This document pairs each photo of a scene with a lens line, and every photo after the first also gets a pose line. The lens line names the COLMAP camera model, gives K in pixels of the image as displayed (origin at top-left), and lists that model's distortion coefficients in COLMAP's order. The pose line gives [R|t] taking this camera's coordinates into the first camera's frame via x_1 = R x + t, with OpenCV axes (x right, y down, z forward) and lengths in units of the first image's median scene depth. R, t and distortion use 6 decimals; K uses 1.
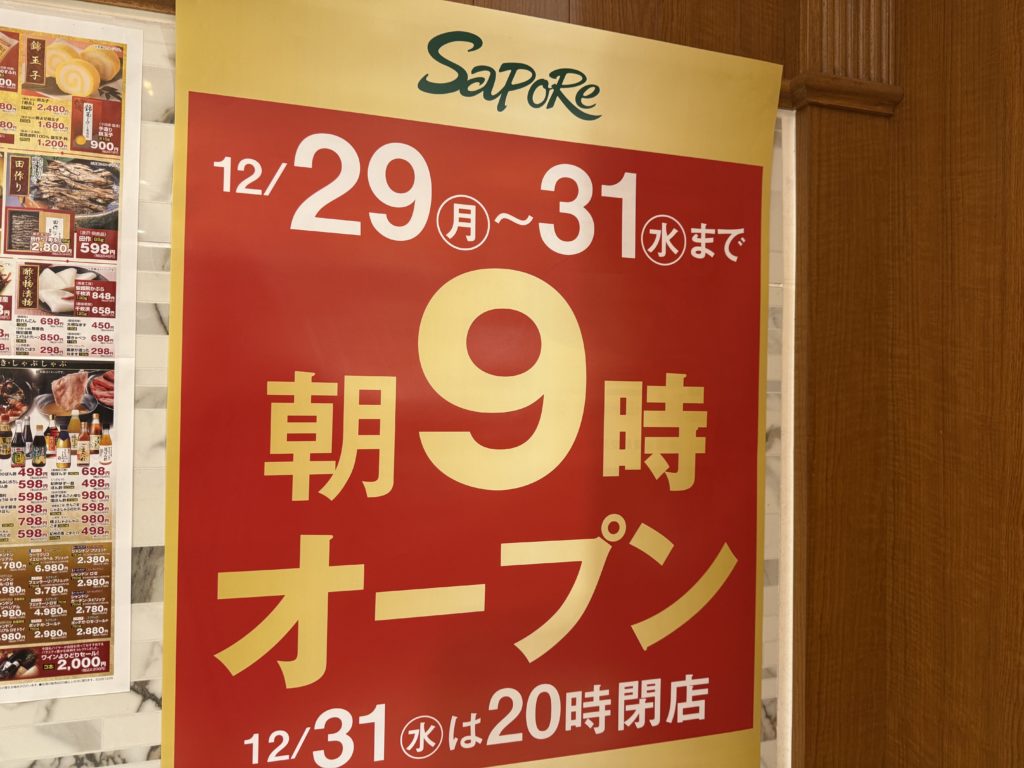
lens RADIAL K [[731.6, 0, 511.7], [0, 731.6, 385.8], [0, 0, 1]] dist [-0.004579, -0.002239]
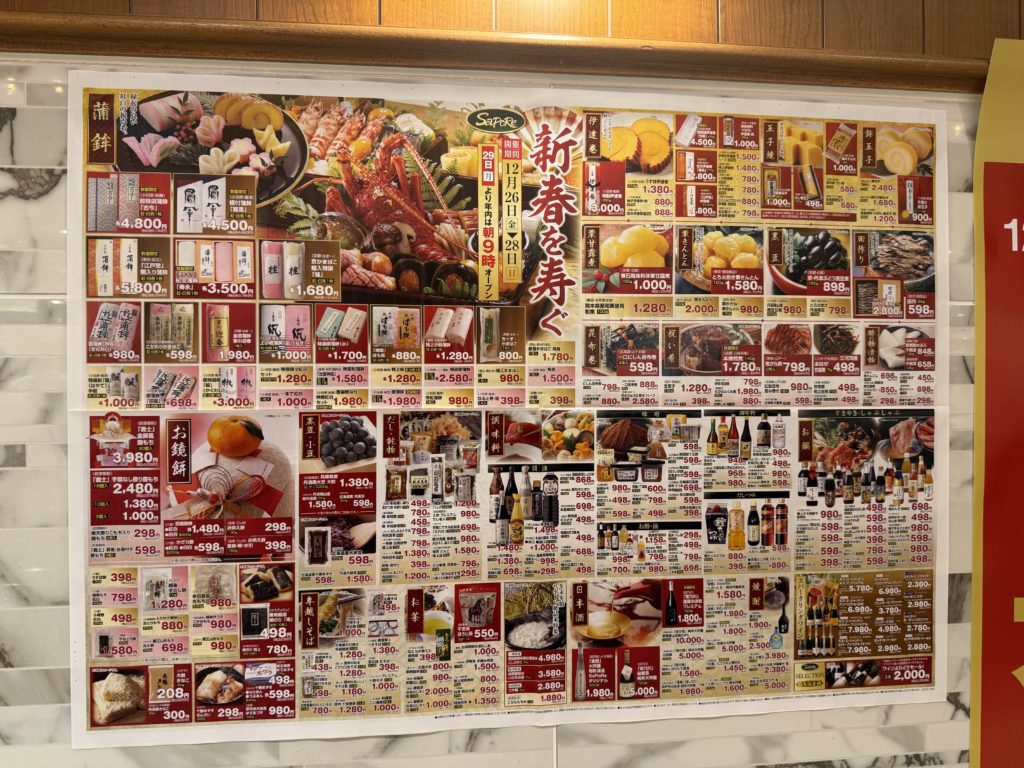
lens RADIAL K [[731.6, 0, 512.2], [0, 731.6, 382.8], [0, 0, 1]] dist [-0.004579, -0.002239]
pose [[0.983052, -0.013641, -0.182821, -0.984447], [0.016046, 0.999803, 0.011681, -0.098270], [0.182625, -0.014417, 0.983077, -0.225859]]
